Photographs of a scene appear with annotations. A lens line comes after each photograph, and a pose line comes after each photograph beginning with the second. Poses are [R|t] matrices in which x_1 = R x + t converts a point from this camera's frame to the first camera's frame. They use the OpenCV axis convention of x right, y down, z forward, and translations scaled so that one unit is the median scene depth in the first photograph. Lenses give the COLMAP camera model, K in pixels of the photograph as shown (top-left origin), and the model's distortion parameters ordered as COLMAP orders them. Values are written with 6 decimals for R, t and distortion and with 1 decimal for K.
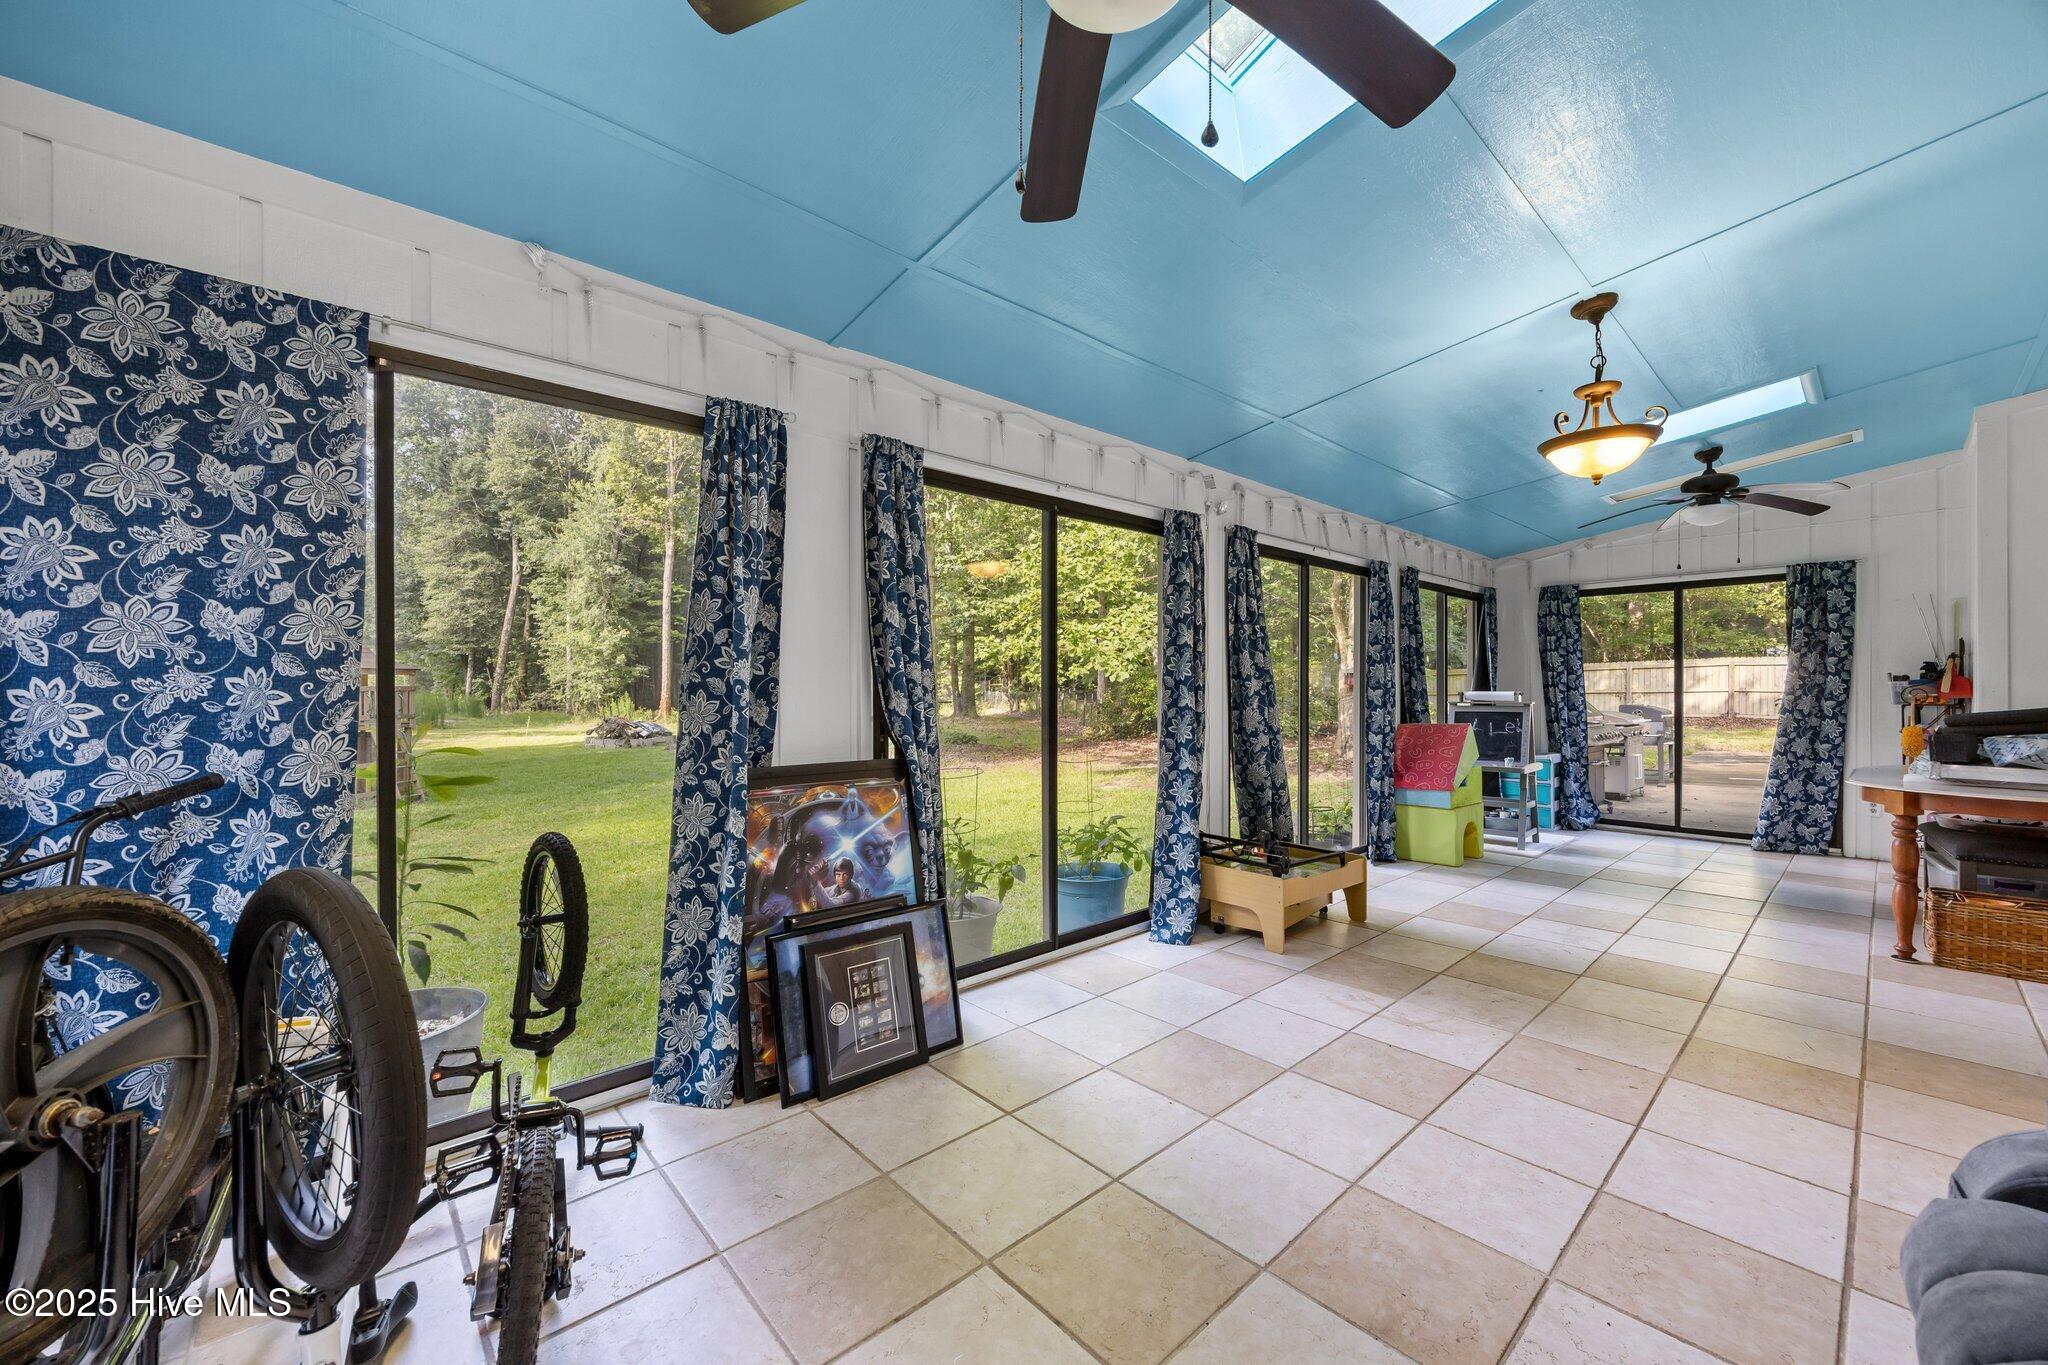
lens RADIAL K [[791.0, 0, 1028.3], [0, 791.0, 673.8], [0, 0, 1]] dist [0.000593, -0.000057]
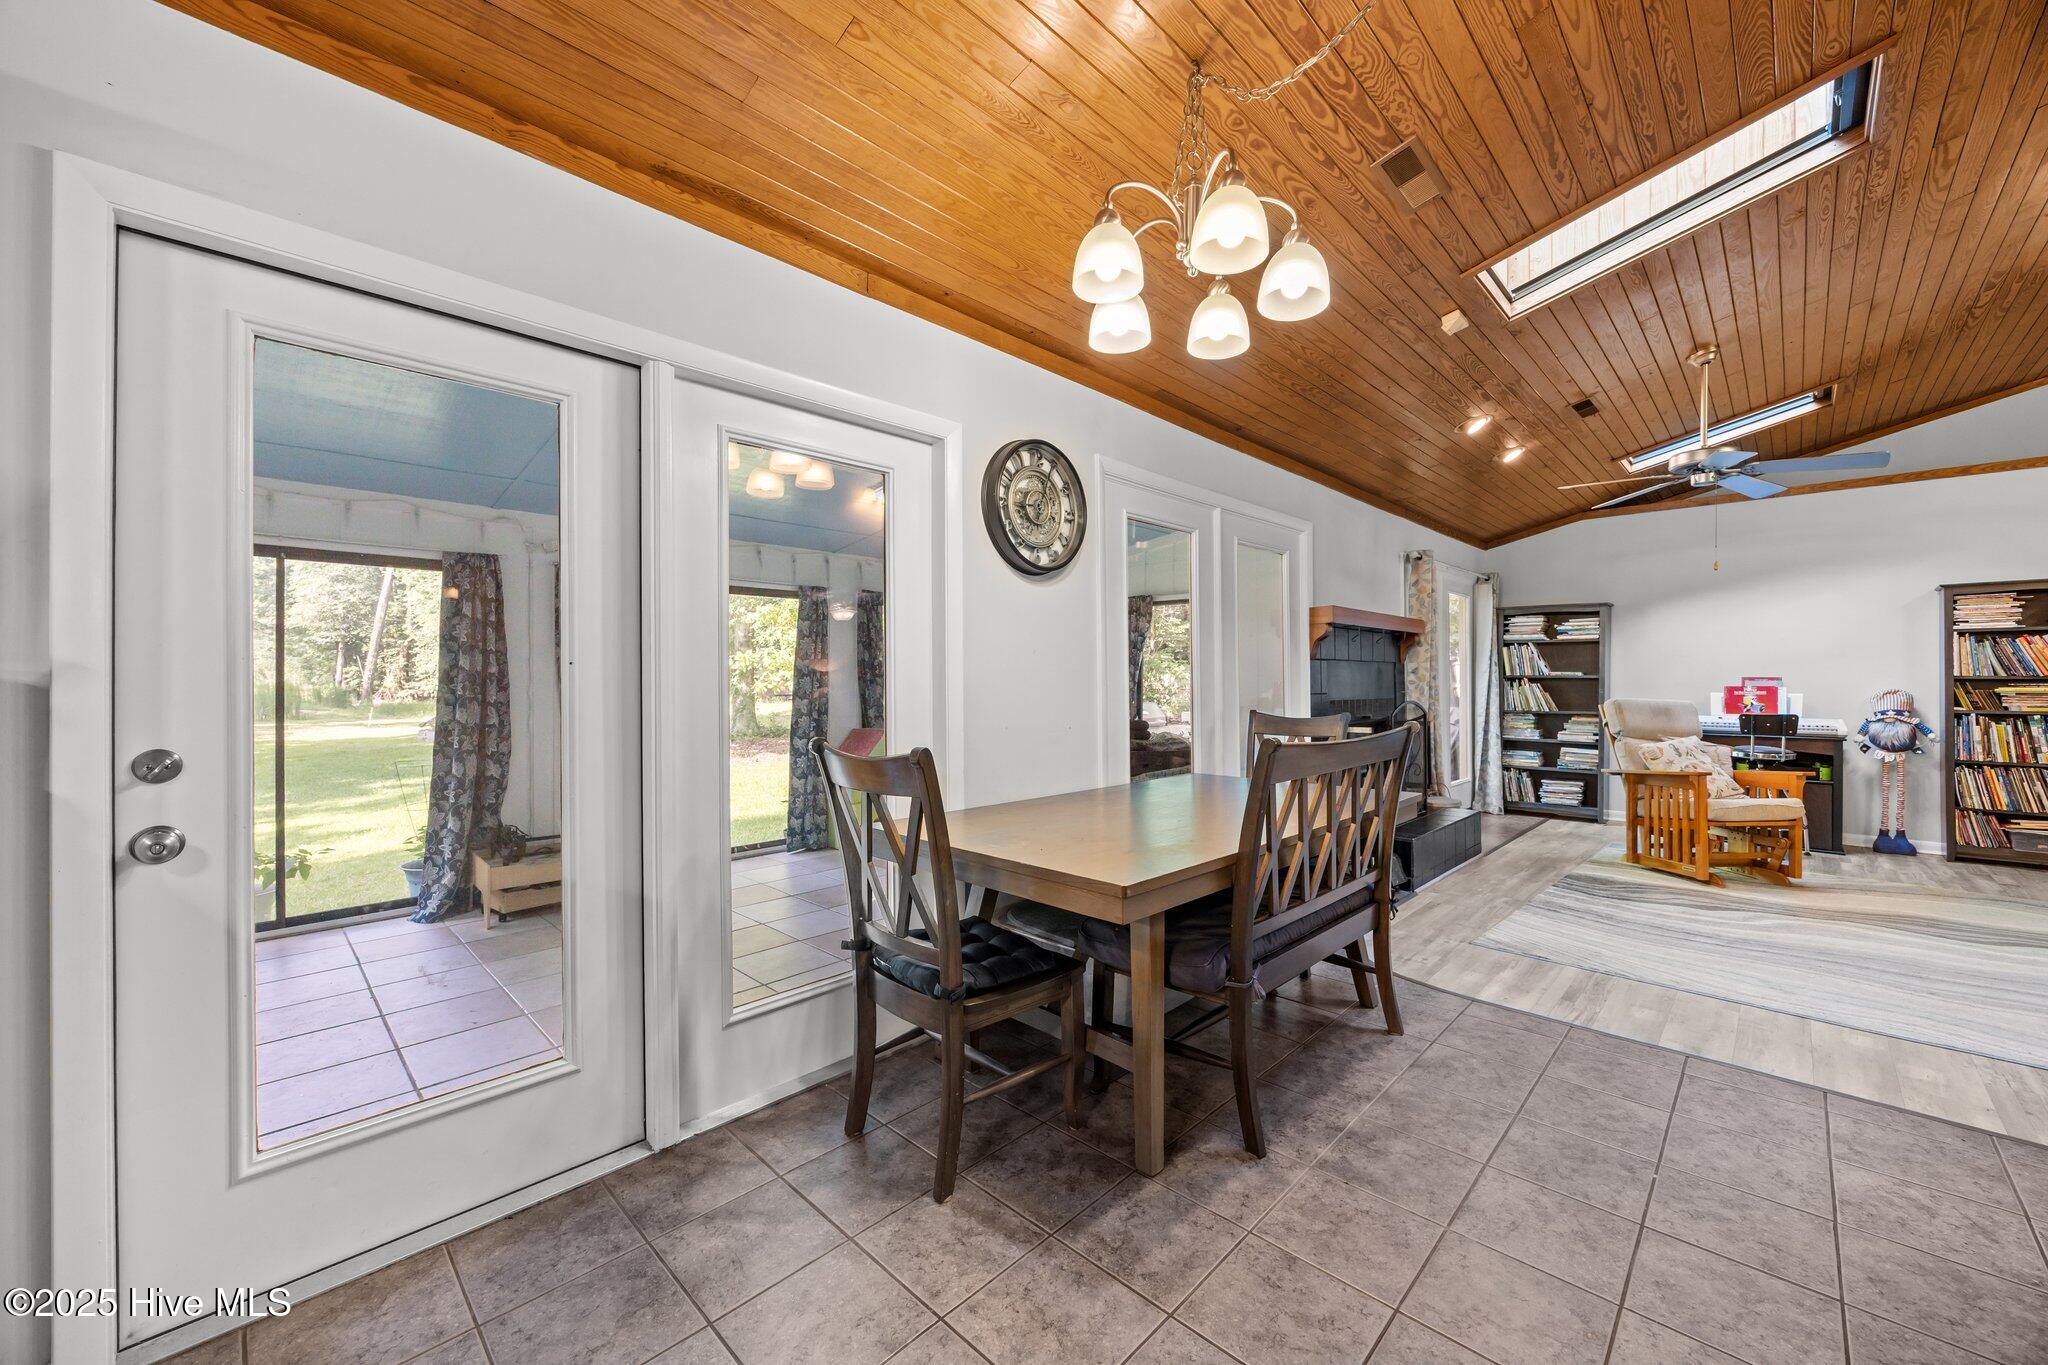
lens RADIAL K [[791.0, 0, 1028.3], [0, 791.0, 673.8], [0, 0, 1]] dist [0.000593, -0.000057]
pose [[0.997978, 0.004034, 0.063440, 0.072975], [-0.004935, 0.999889, 0.014050, -0.003737], [-0.063376, -0.014335, 0.997887, -0.016939]]
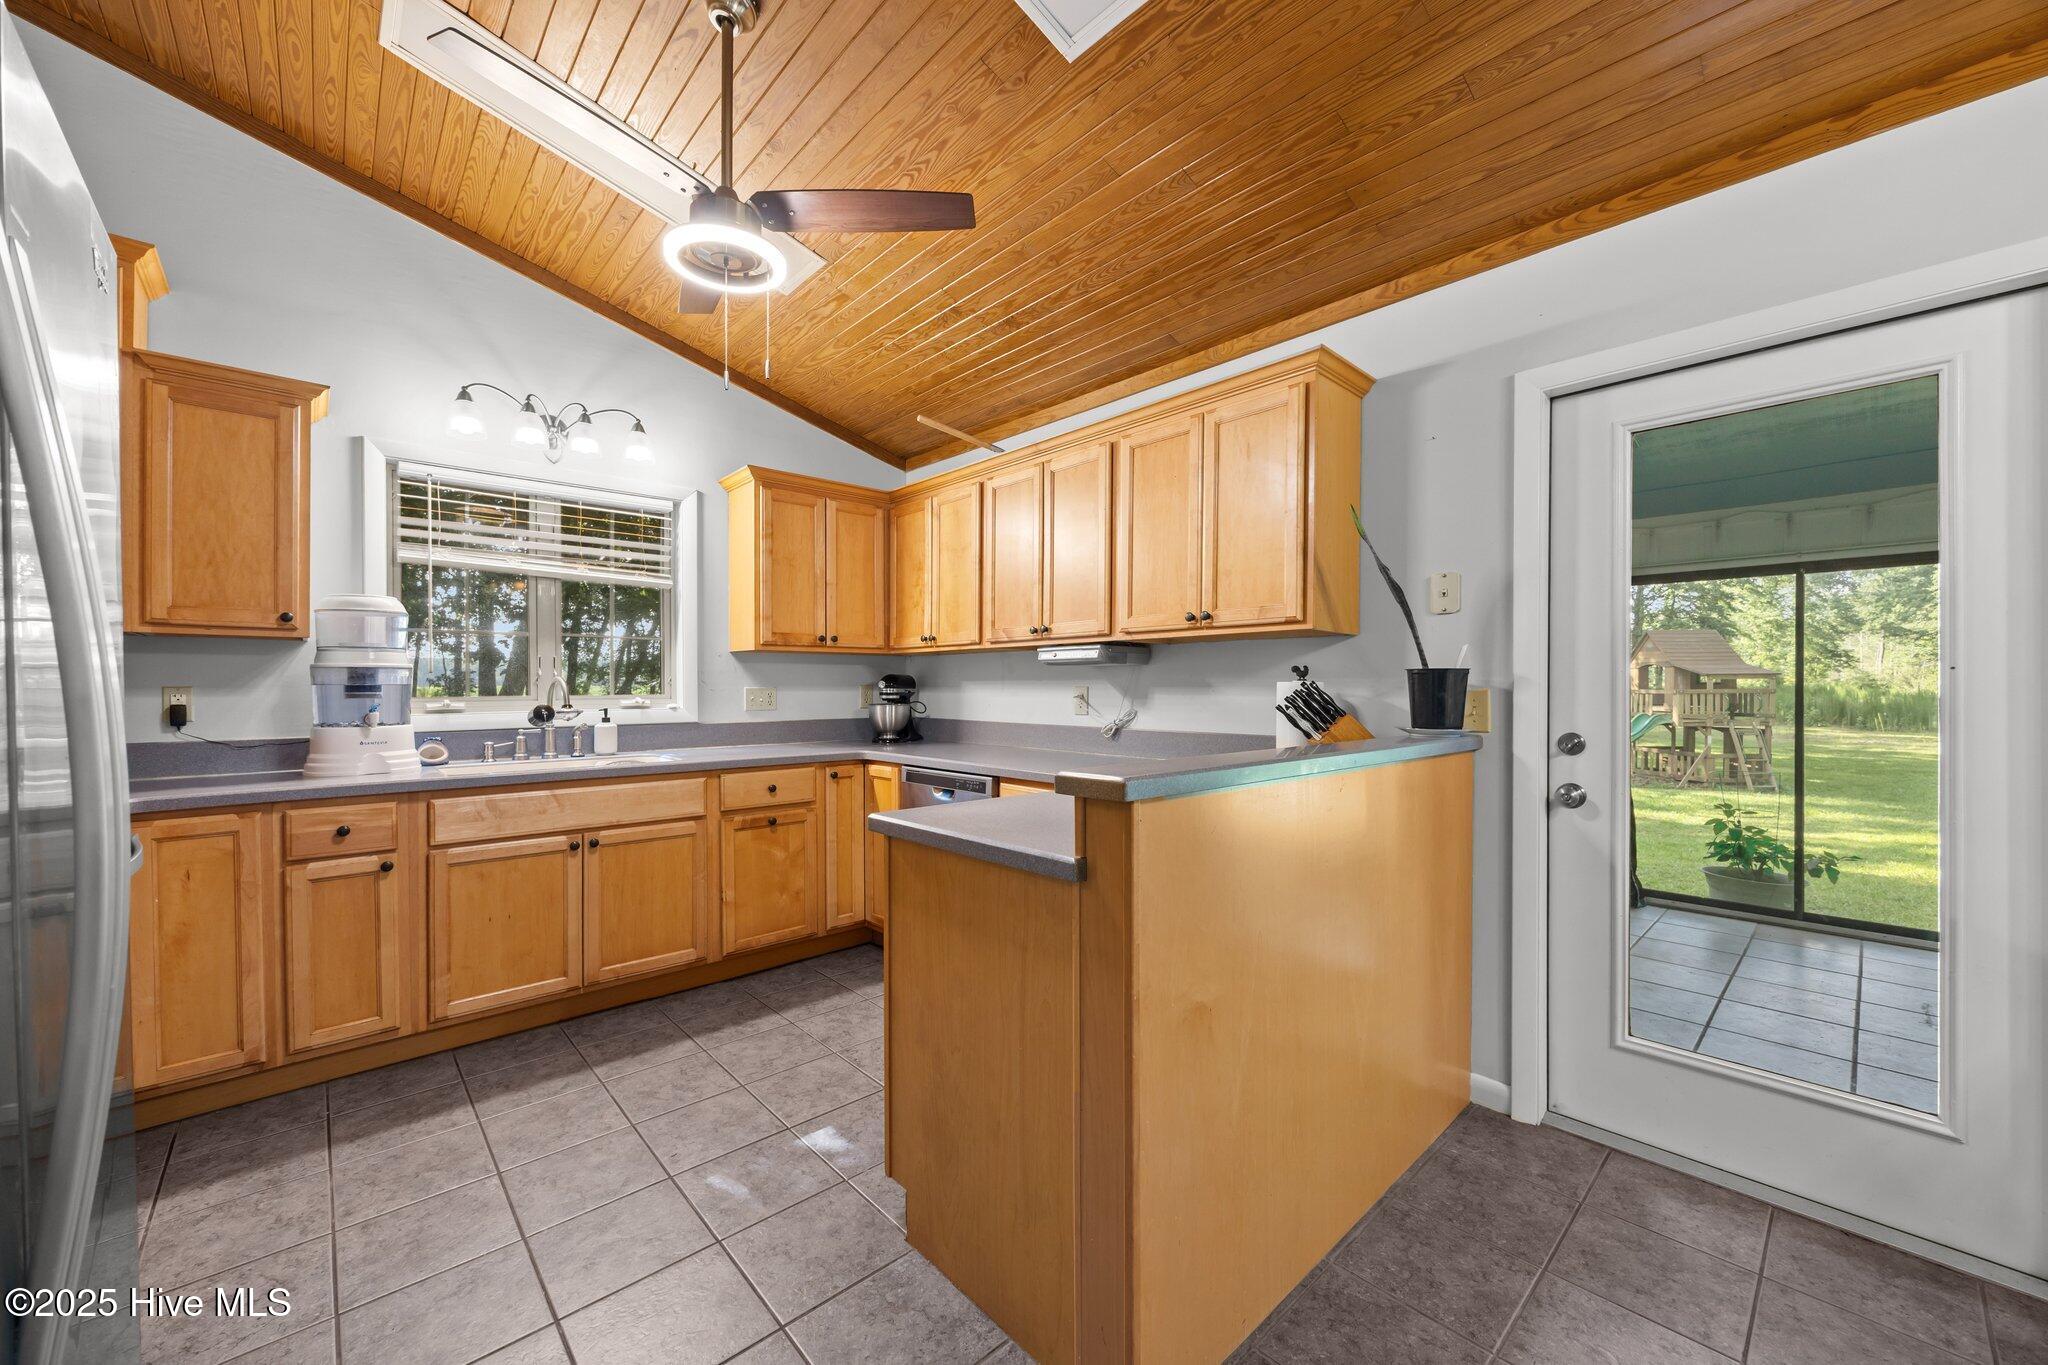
lens RADIAL K [[773.4, 0, 1024.0], [0, 773.4, 682.5], [0, 0, 1]] dist [0.000035, -0.000023]
pose [[0.007445, 0.000984, -0.999972, 0.104182], [0.017049, 0.999854, 0.001111, -0.003783], [0.999827, -0.017056, 0.007427, -0.016082]]
